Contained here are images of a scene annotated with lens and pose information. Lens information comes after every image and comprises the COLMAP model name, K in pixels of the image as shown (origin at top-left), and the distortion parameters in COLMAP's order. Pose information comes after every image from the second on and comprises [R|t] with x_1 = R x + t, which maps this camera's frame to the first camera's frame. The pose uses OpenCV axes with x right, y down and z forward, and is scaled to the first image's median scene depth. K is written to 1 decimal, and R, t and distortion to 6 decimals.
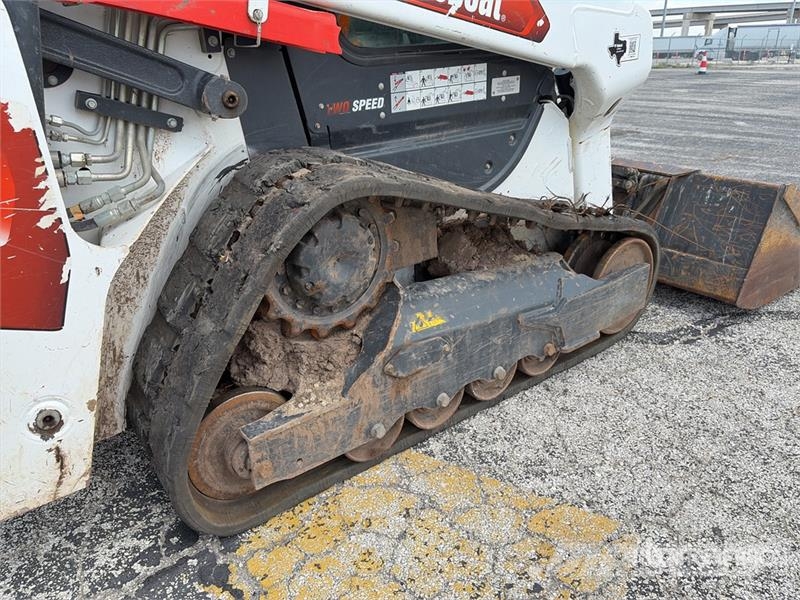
lens RADIAL K [[608.6, 0, 400.0], [0, 608.6, 304.1], [0, 0, 1]] dist [0.035929, -0.042706]
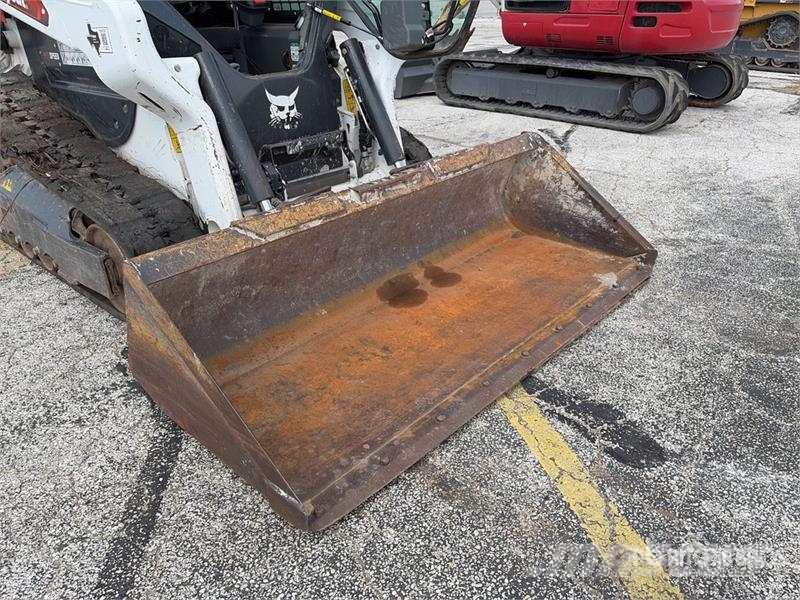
lens RADIAL K [[603.7, 0, 398.4], [0, 603.7, 296.1], [0, 0, 1]] dist [0.043625, -0.044256]
pose [[0.177564, 0.467105, -0.866189, 1.700524], [-0.384326, 0.843195, 0.375921, -0.705250], [0.905961, 0.266149, 0.329242, 1.380185]]
